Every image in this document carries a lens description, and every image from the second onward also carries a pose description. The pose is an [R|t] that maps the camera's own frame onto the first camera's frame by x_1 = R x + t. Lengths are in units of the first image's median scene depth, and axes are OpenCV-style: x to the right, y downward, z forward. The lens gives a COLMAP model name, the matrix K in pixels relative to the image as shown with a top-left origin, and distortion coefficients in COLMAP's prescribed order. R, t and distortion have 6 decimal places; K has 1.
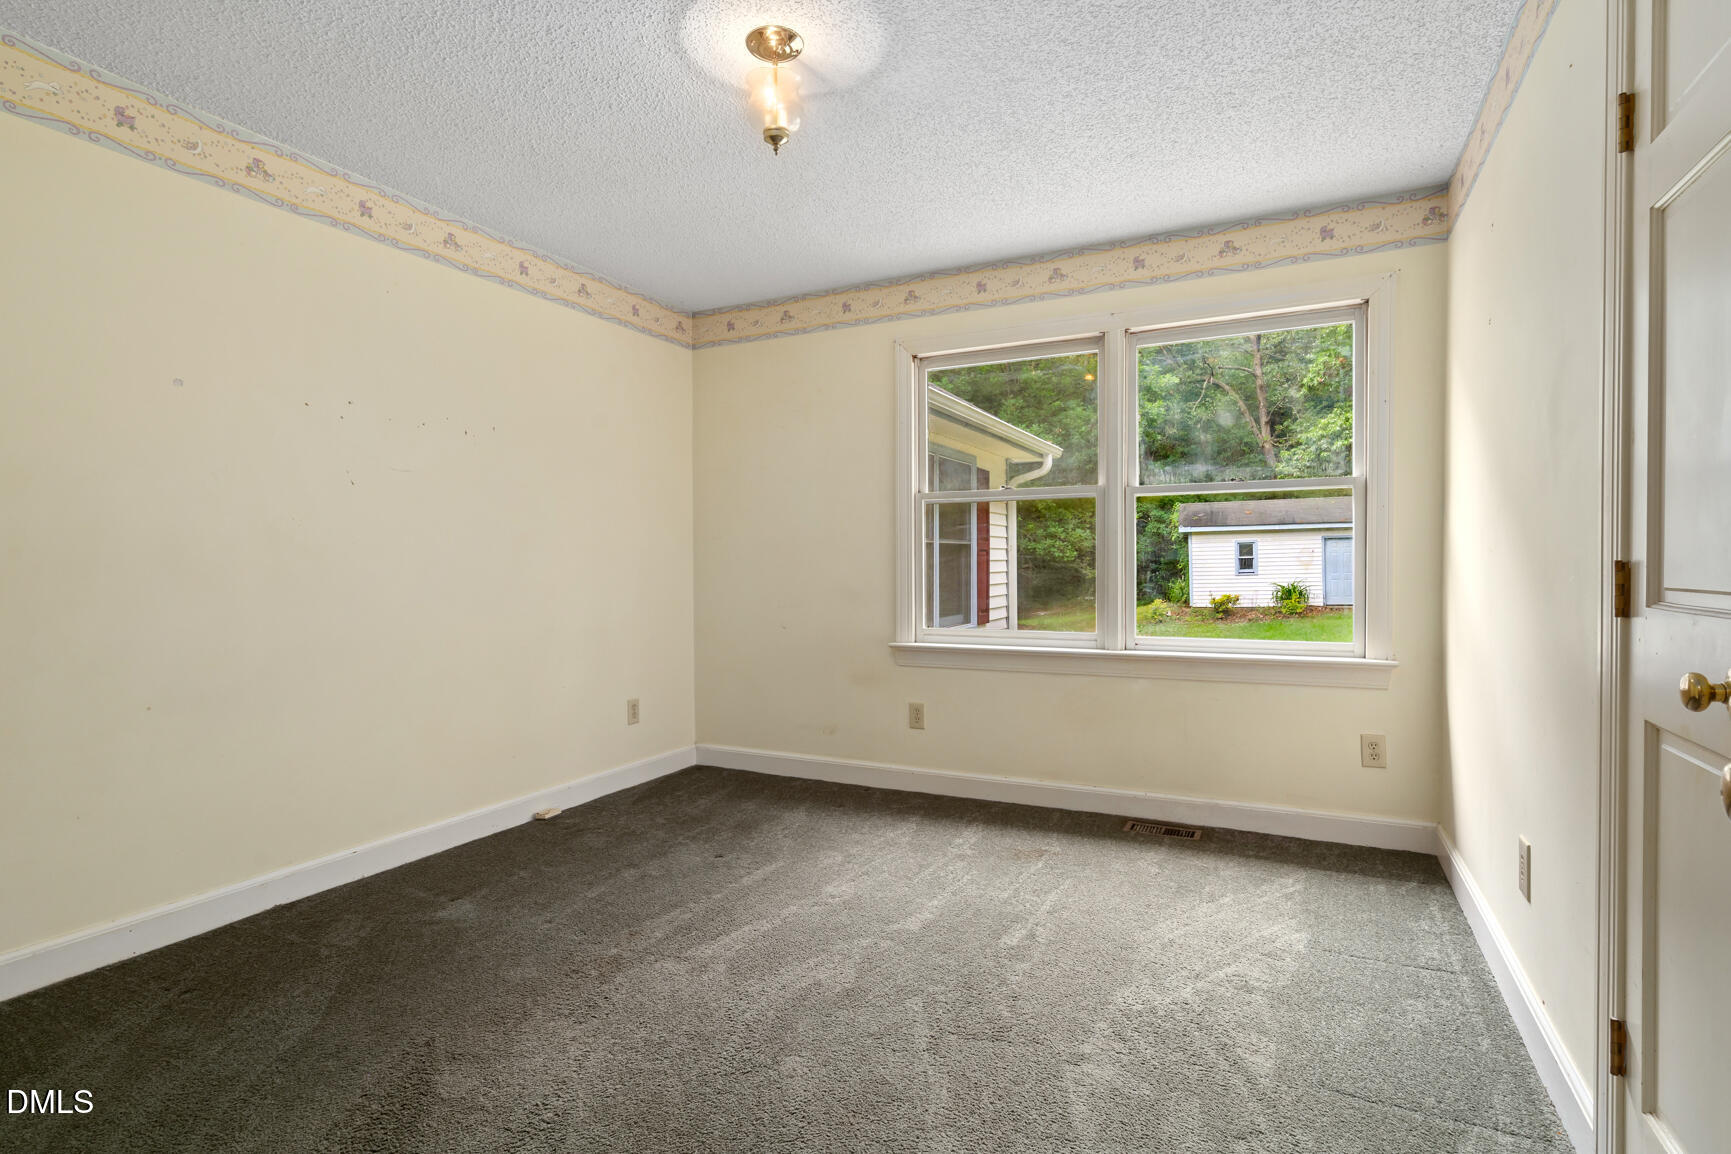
lens RADIAL K [[863.5, 0, 865.5], [0, 863.5, 577.0], [0, 0, 1]] dist [-0.000713, 0.001676]
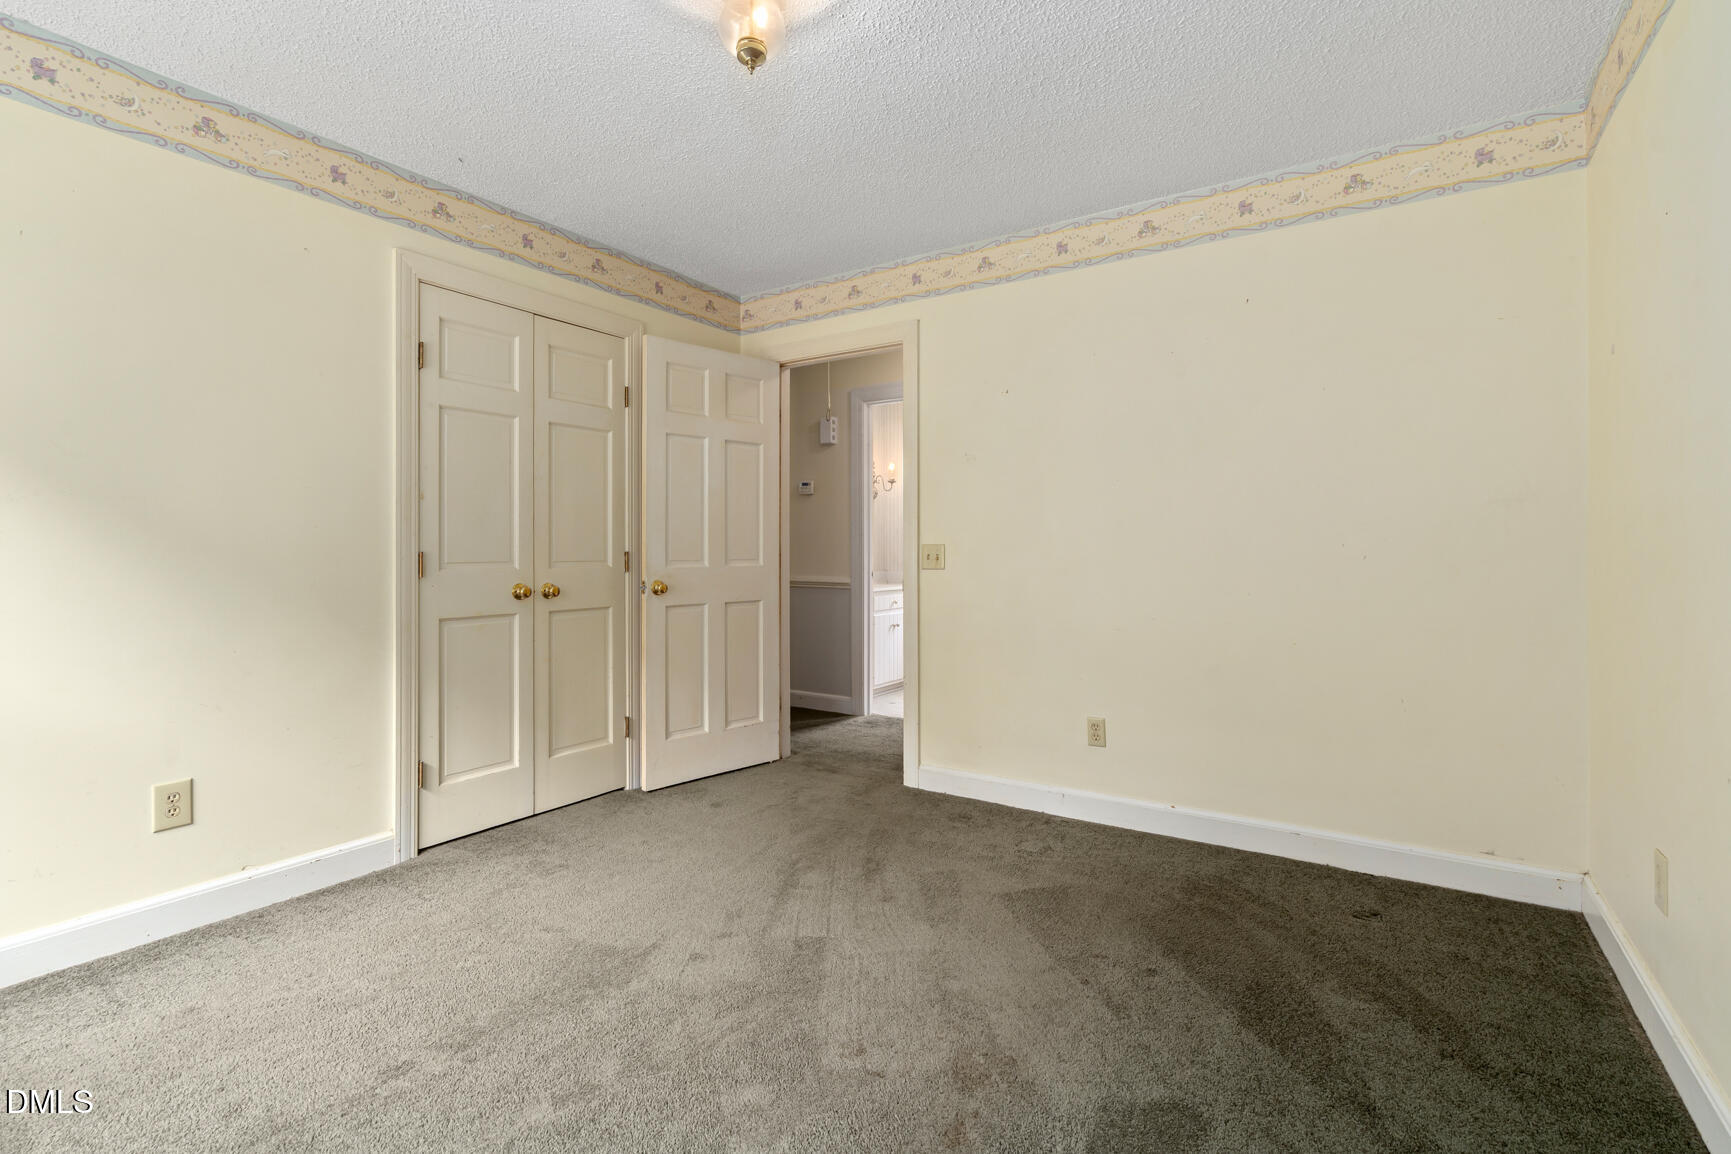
lens RADIAL K [[796.1, 0, 864.5], [0, 796.1, 544.8], [0, 0, 1]] dist [0.002287, -0.000221]
pose [[0.992353, 0.003141, -0.123392, 0.104378], [-0.005765, 0.999765, -0.020912, -0.004349], [0.123297, 0.021464, 0.992138, 0.209947]]
